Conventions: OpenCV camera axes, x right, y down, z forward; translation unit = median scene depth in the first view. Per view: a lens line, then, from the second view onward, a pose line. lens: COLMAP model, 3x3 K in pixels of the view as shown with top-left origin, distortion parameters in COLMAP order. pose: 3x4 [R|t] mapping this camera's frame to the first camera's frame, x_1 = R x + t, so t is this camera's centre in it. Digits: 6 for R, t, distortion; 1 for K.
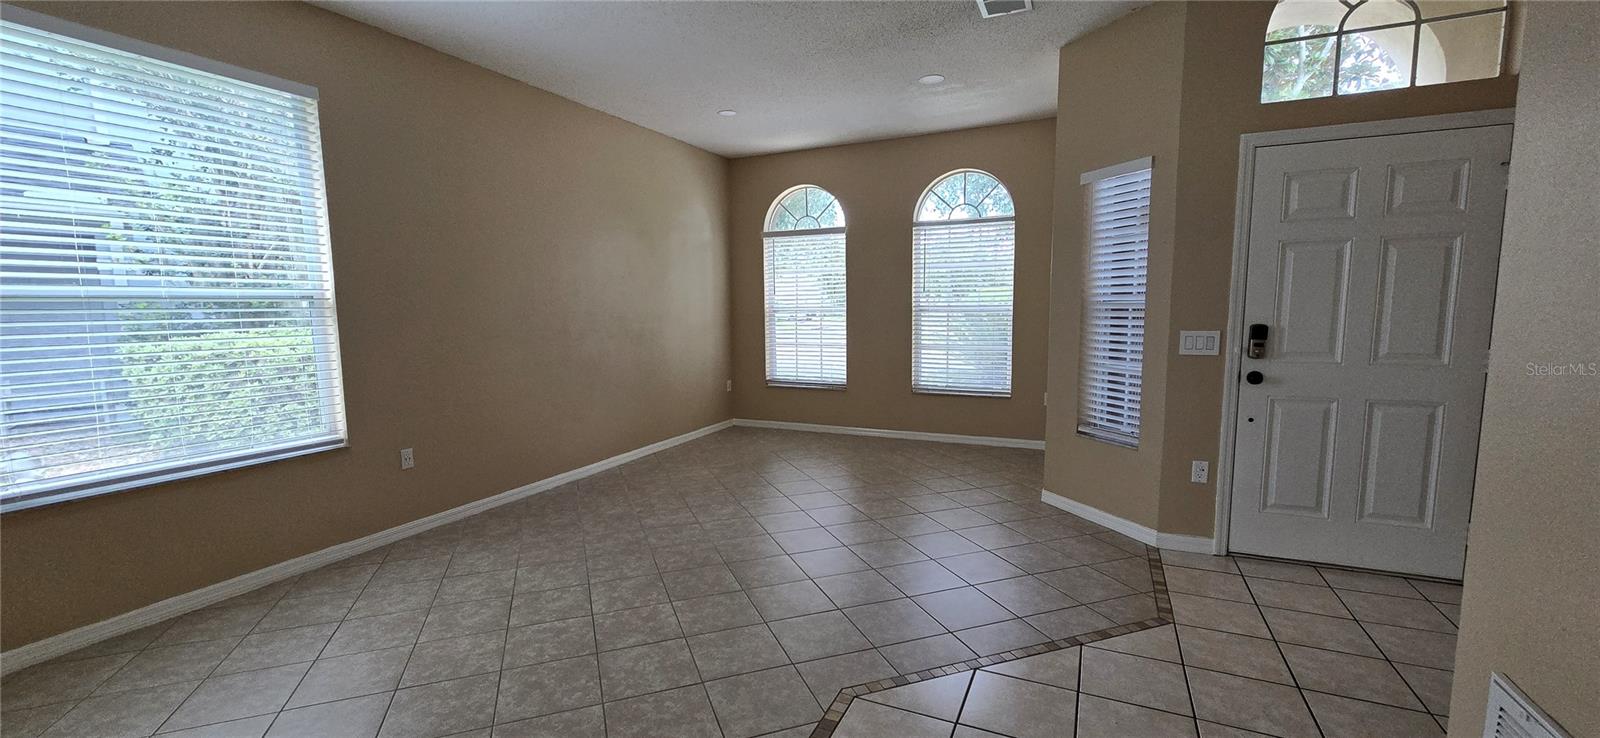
lens RADIAL K [[651.7, 0, 789.4], [0, 651.7, 379.2], [0, 0, 1]] dist [-0.003894, -0.000432]
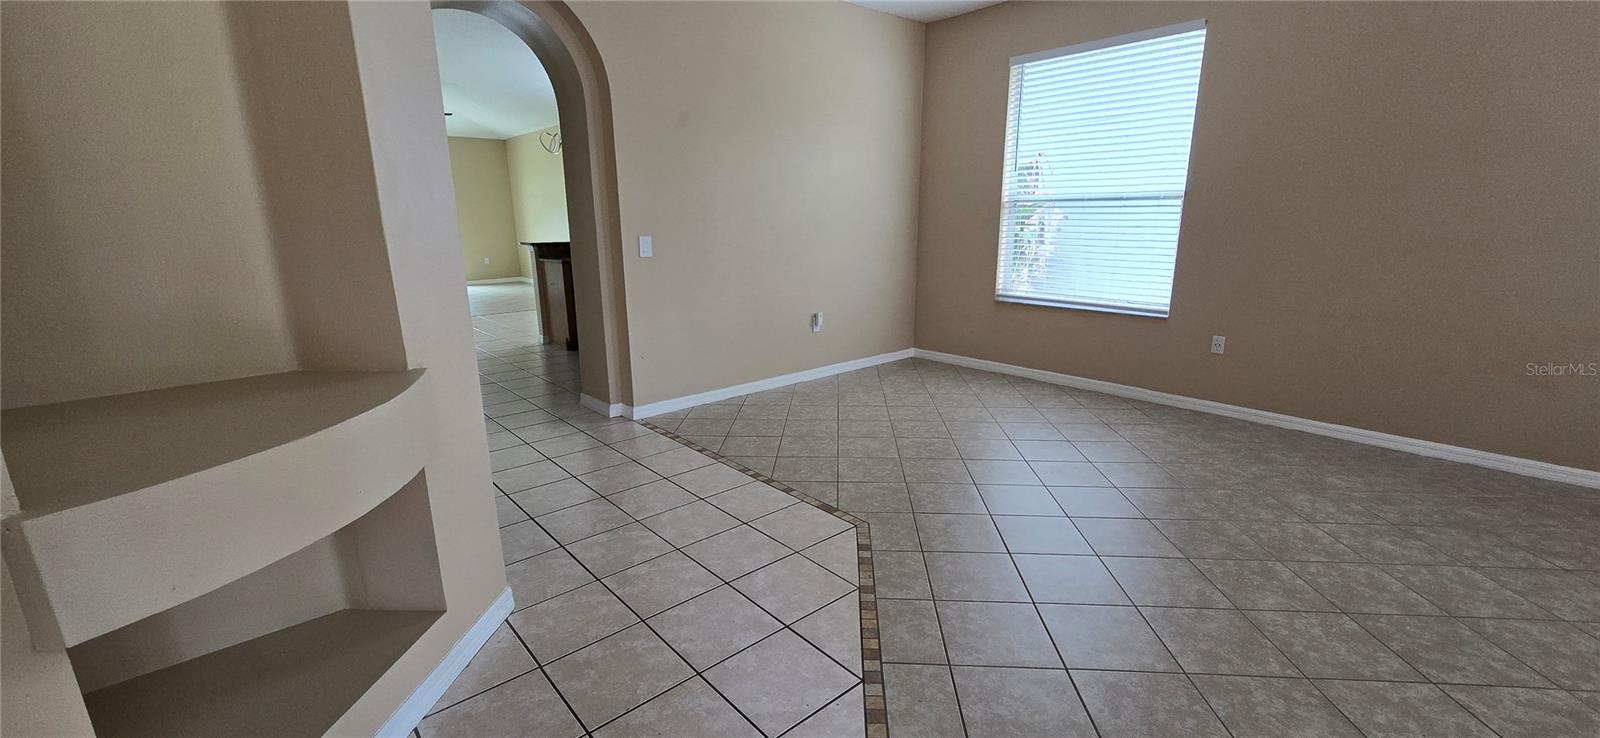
lens RADIAL K [[653.9, 0, 791.3], [0, 653.9, 380.8], [0, 0, 1]] dist [-0.004112, 0.000114]
pose [[-0.396438, 0.243164, -0.885273, 0.708057], [-0.092638, 0.948768, 0.302089, -0.089427], [0.913376, 0.201769, -0.353601, 0.748565]]
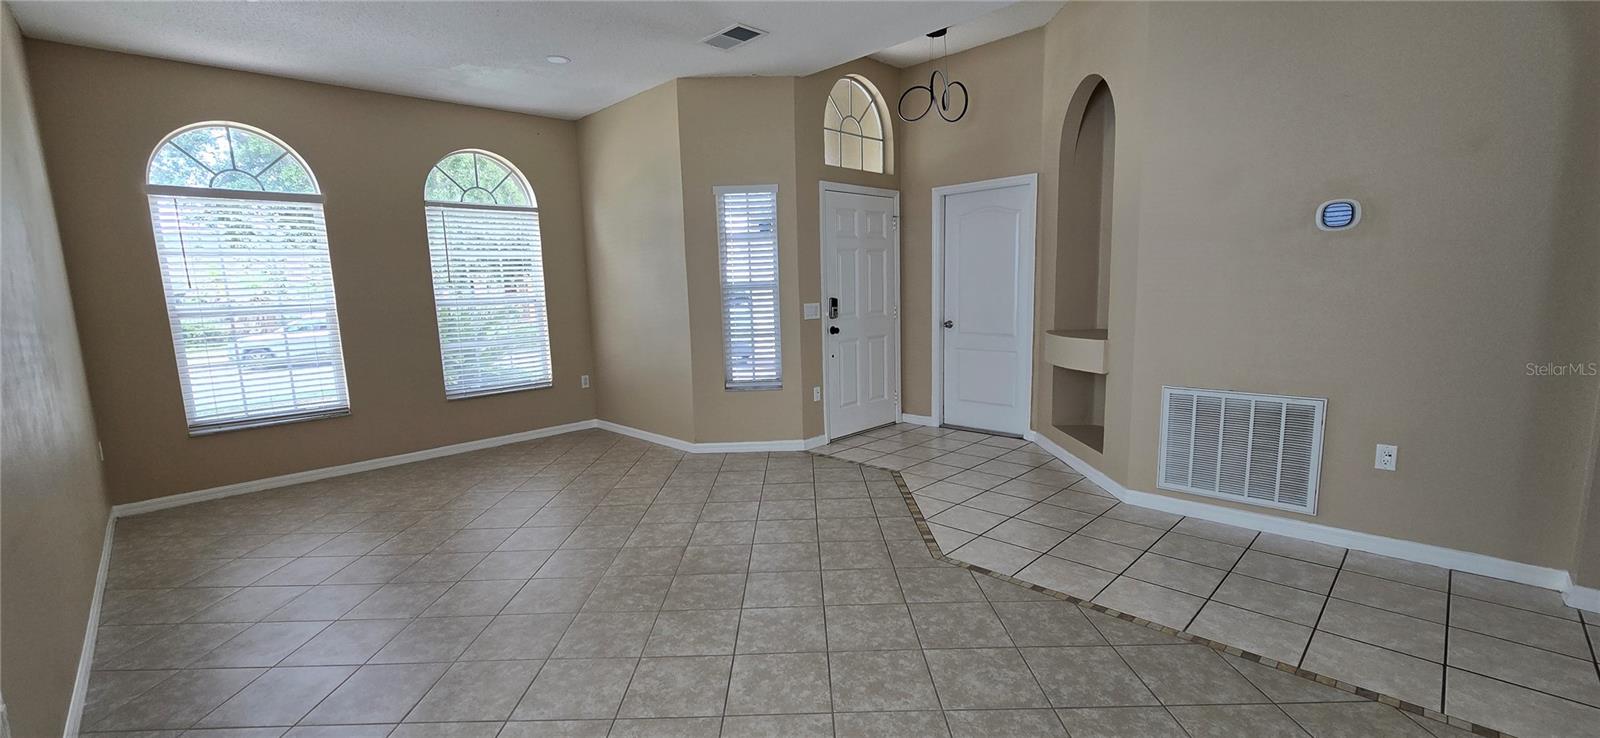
lens RADIAL K [[653.9, 0, 791.3], [0, 653.9, 380.8], [0, 0, 1]] dist [-0.004112, 0.000114]
pose [[0.339483, -0.134899, 0.930889, -0.753349], [0.136951, 0.986205, 0.092971, -0.038295], [-0.930589, 0.095925, 0.353274, 0.450685]]
